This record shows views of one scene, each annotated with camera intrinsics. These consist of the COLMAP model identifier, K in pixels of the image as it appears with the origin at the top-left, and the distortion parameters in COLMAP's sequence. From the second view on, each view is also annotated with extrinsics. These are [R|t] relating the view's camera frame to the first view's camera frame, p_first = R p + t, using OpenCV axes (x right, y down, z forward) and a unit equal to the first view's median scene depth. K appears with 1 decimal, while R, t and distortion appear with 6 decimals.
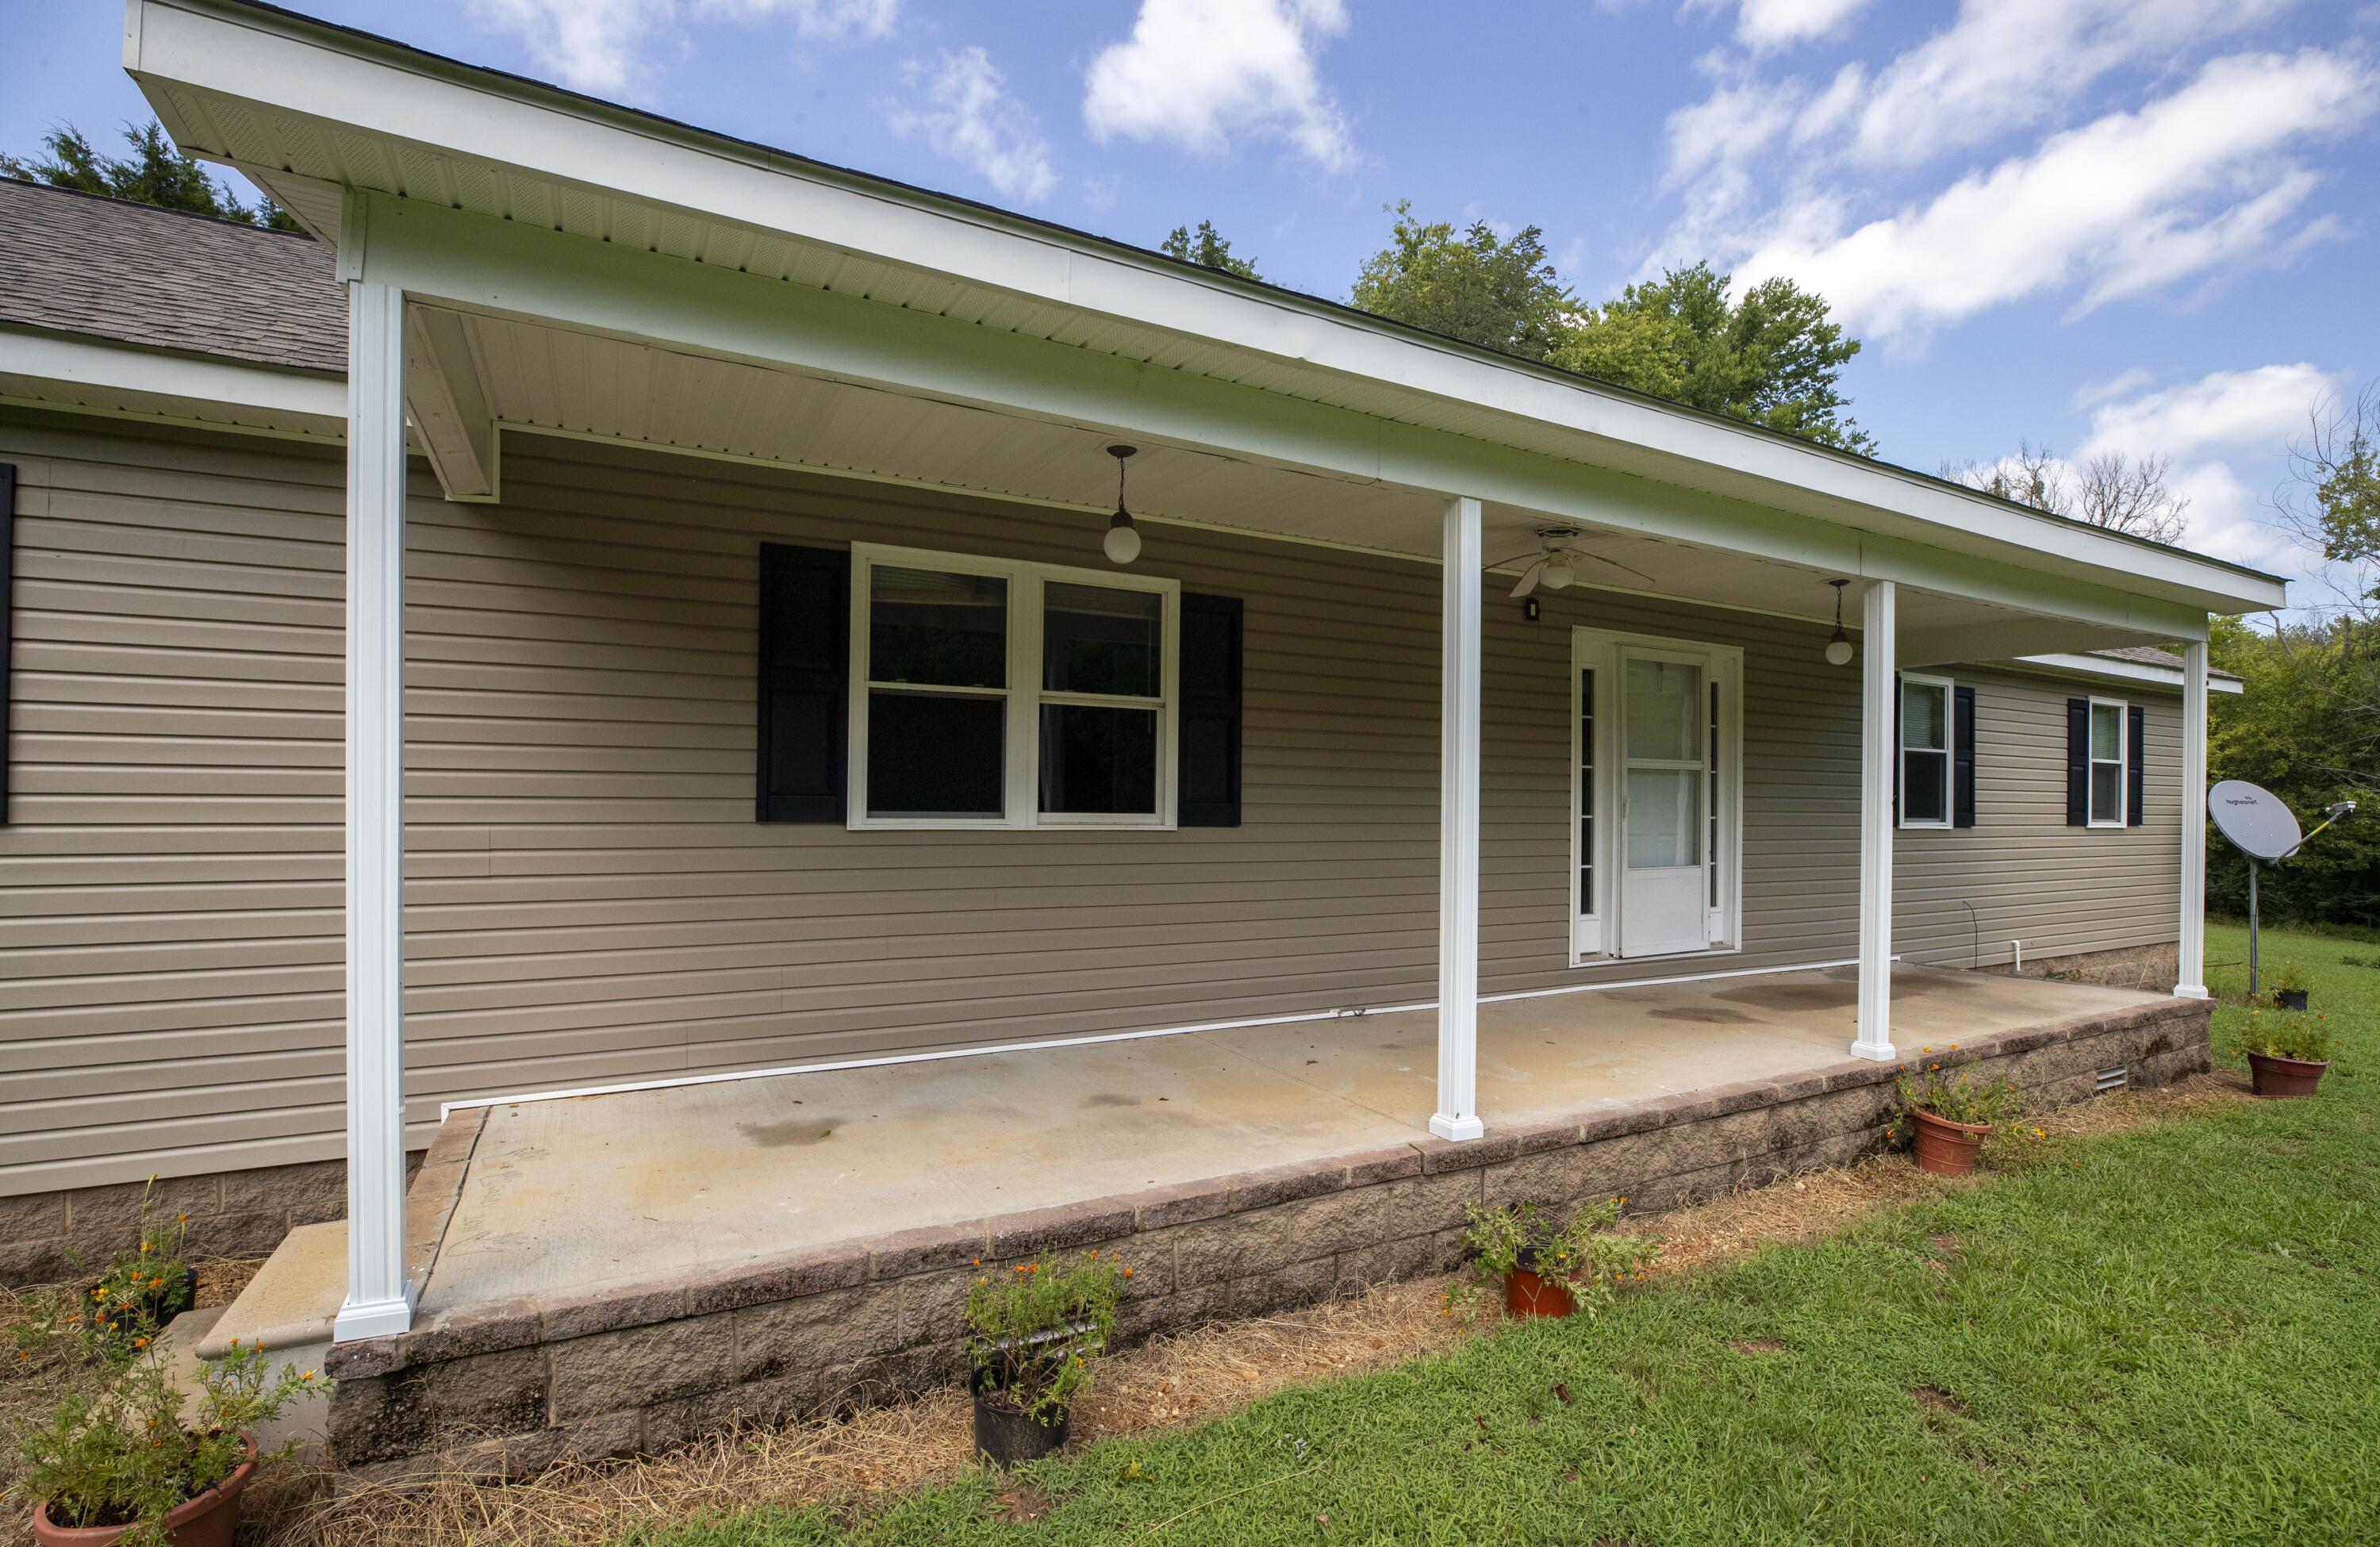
lens RADIAL K [[1091.8, 0, 1227.3], [0, 1091.8, 798.1], [0, 0, 1]] dist [-0.025771, 0.000453]
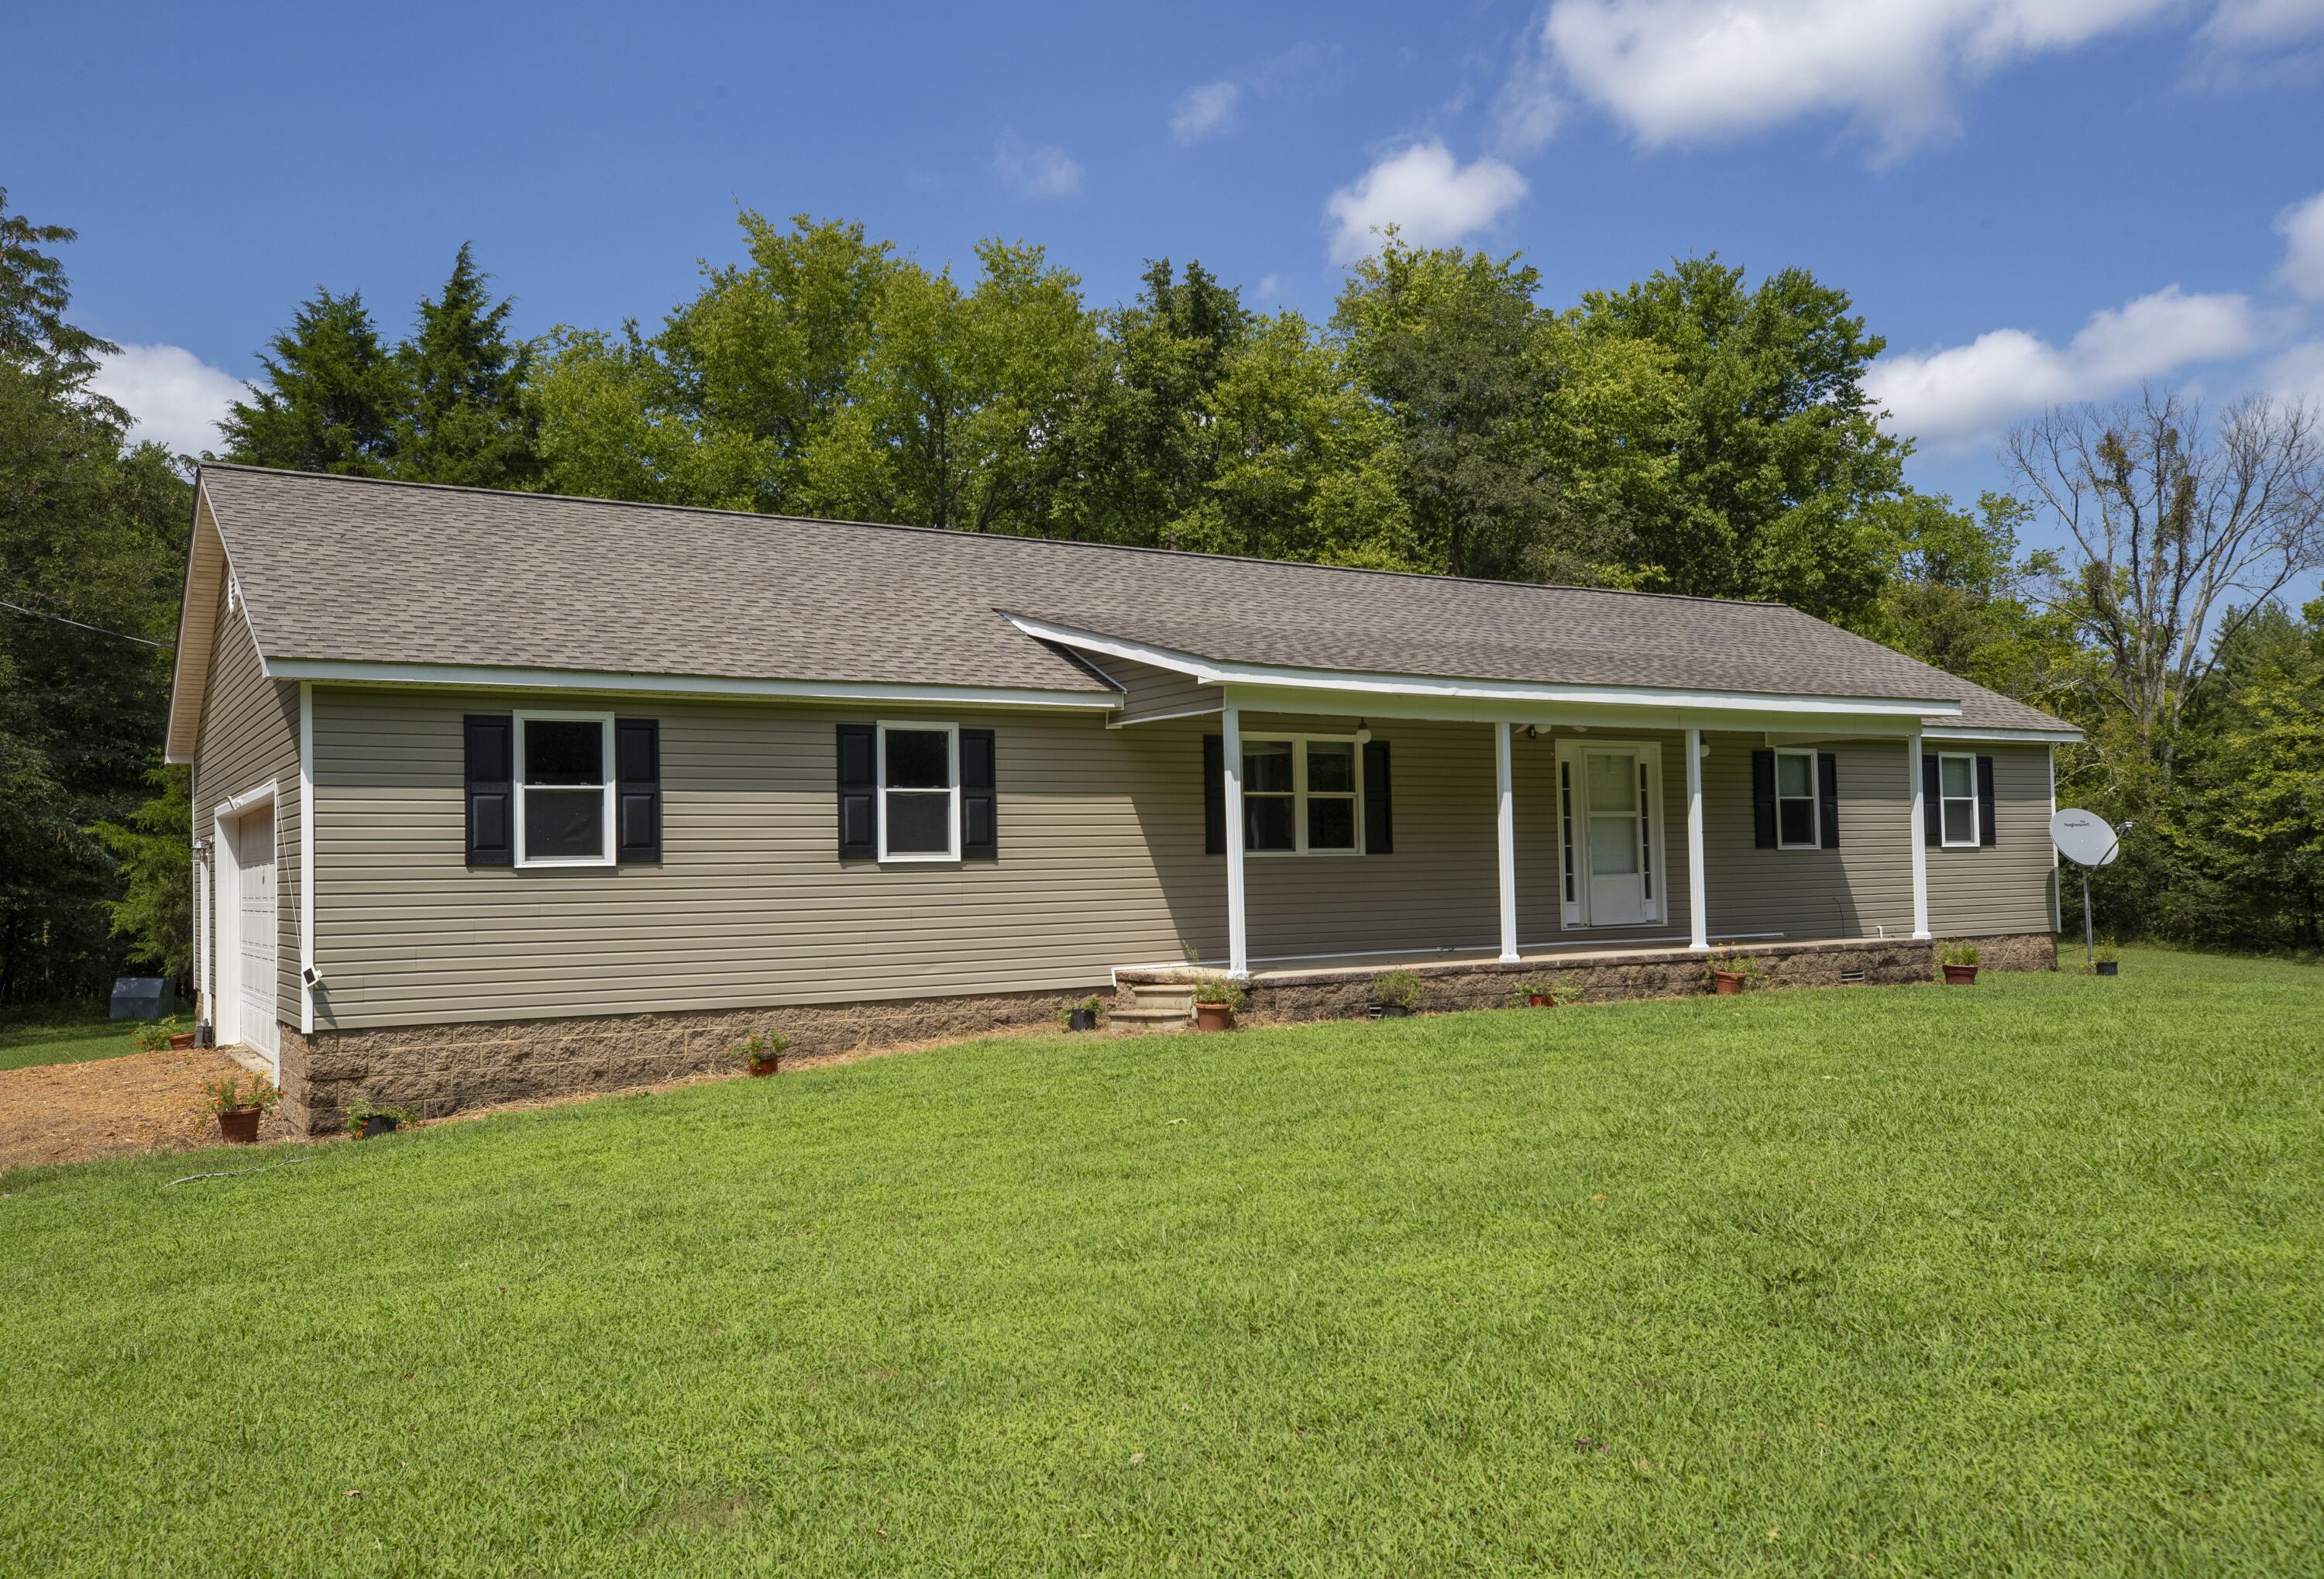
lens RADIAL K [[1791.4, 0, 1162.0], [0, 1791.4, 789.5], [0, 0, 1]] dist [0.062382, 0.001351]
pose [[0.997928, -0.030127, 0.056847, -0.616178], [0.032471, 0.998641, -0.040772, 0.029770], [-0.055541, 0.042534, 0.997550, -2.360616]]
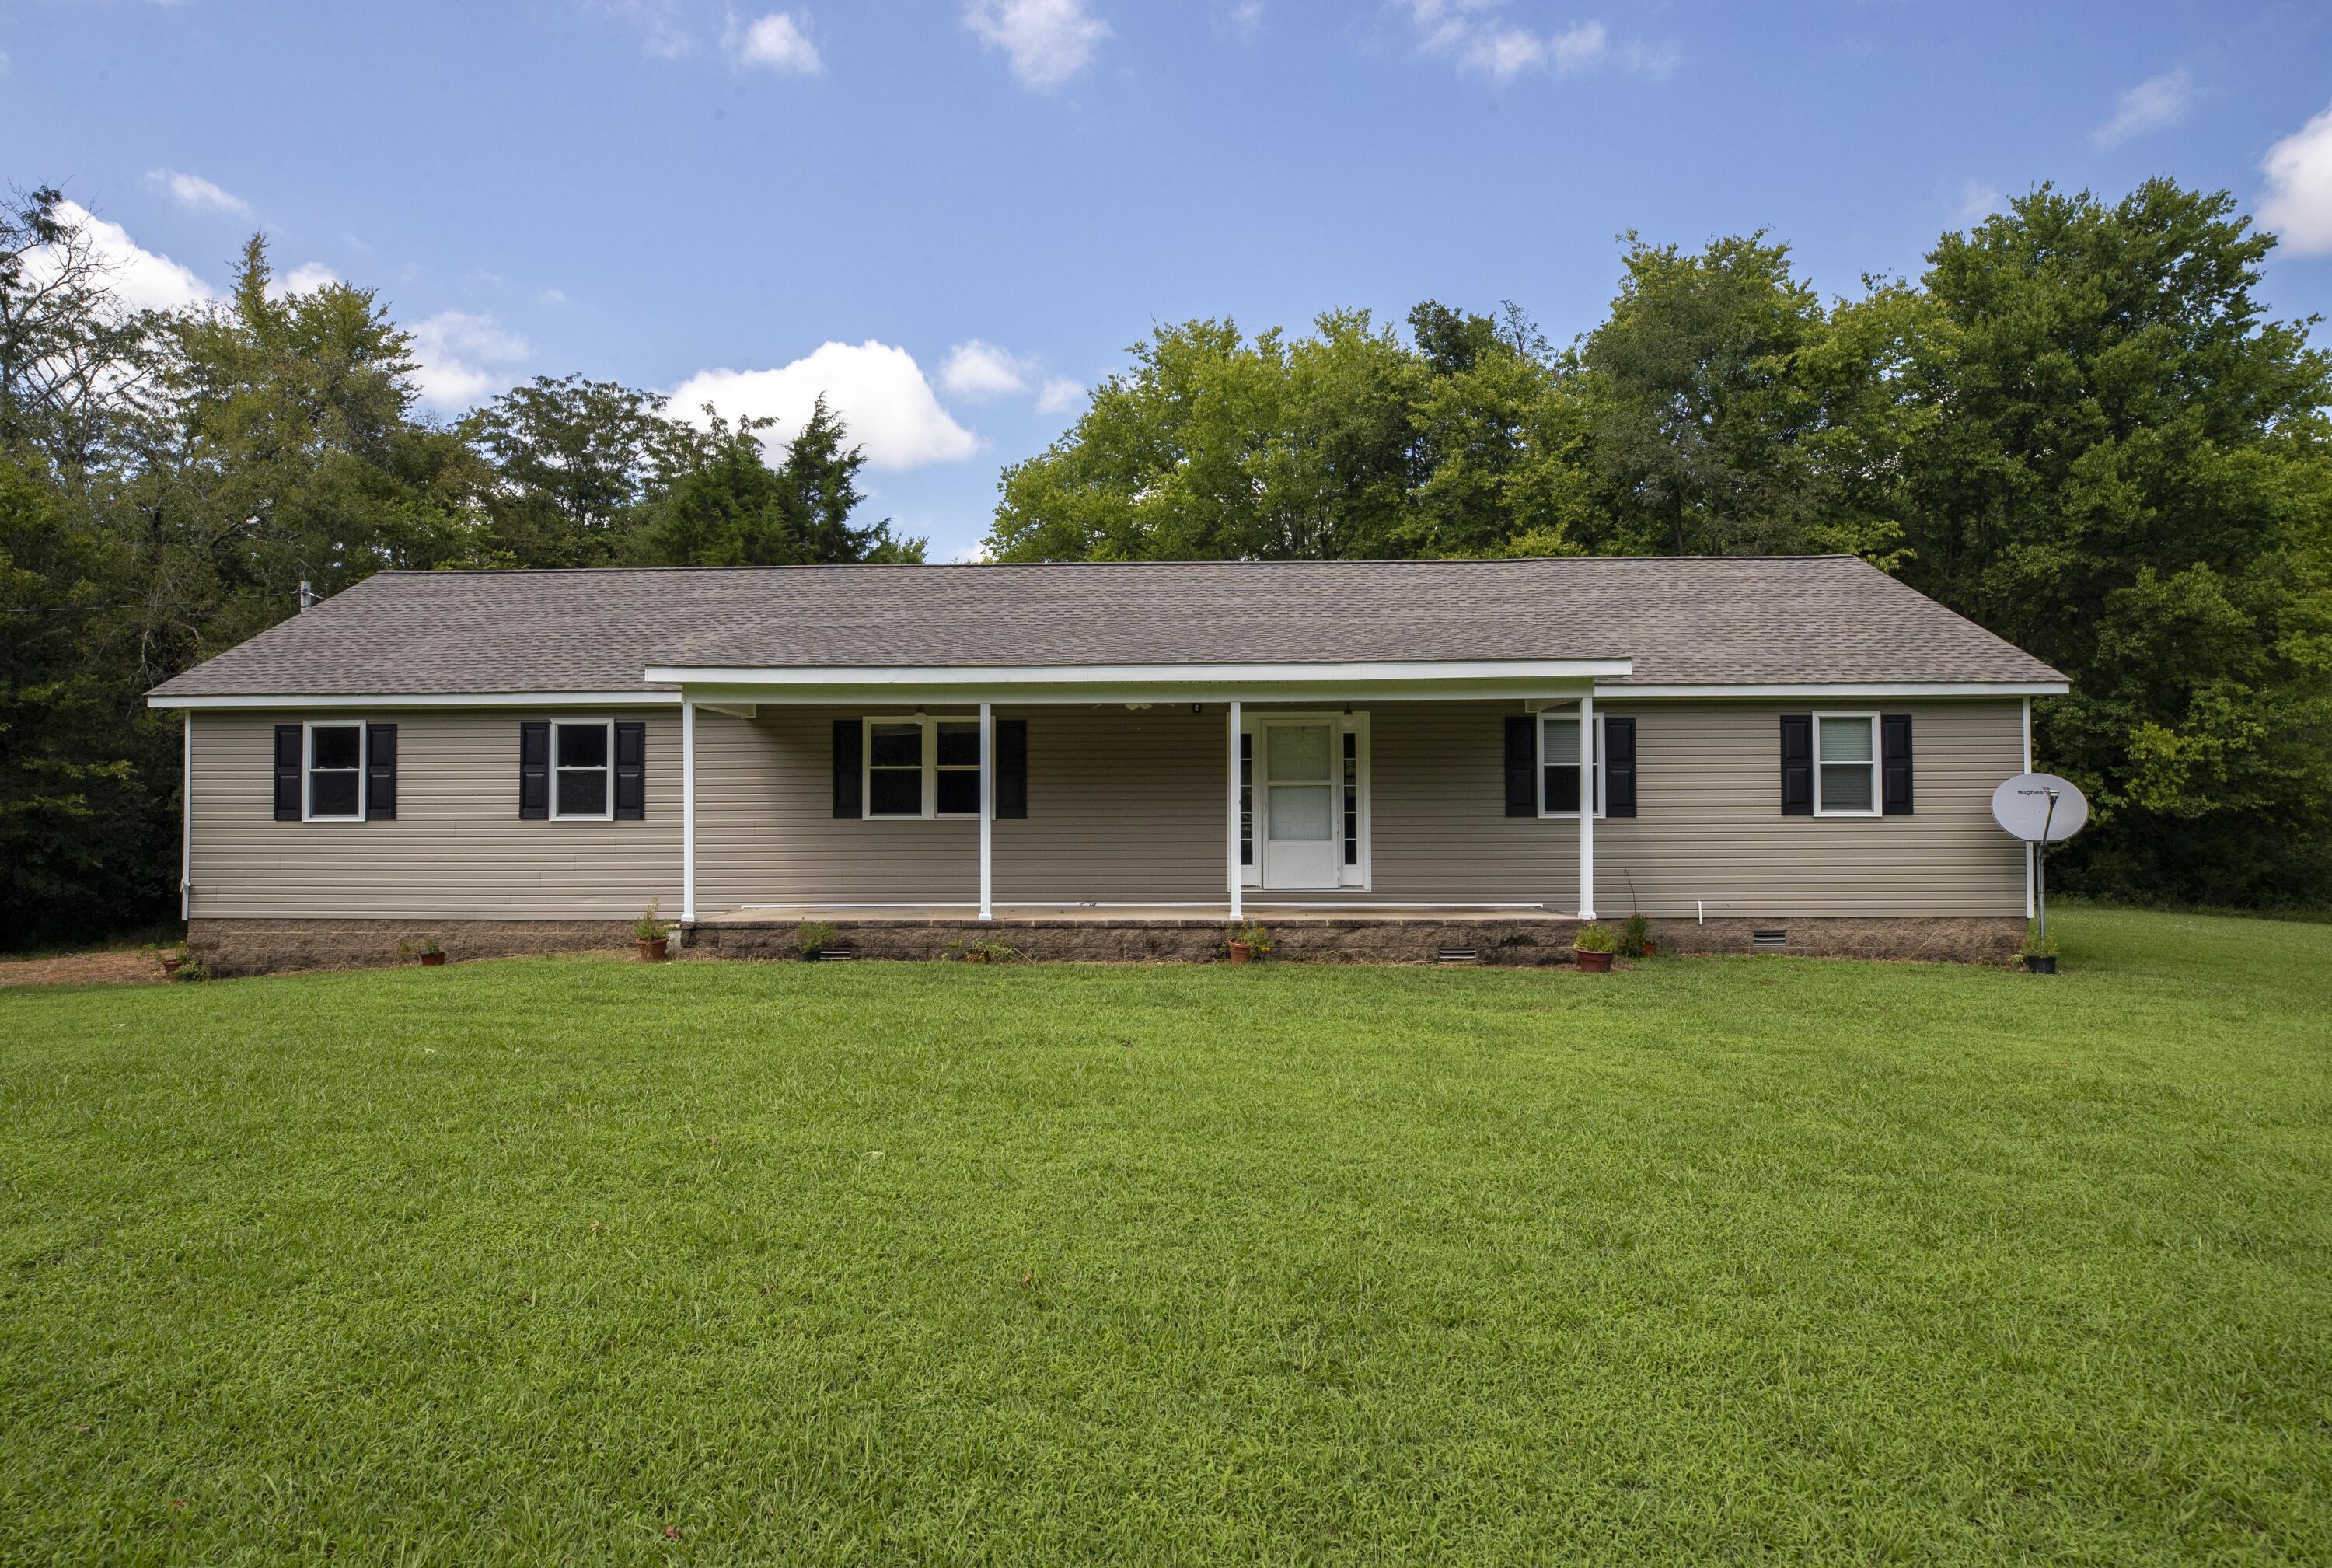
lens RADIAL K [[1283.0, 0, 1161.1], [0, 1283.0, 814.6], [0, 0, 1]] dist [-0.000961, -0.000834]
pose [[0.856016, -0.020178, -0.516556, 1.694379], [0.015991, 0.999793, -0.012555, 0.057528], [0.516703, 0.002487, 0.856161, -1.198879]]
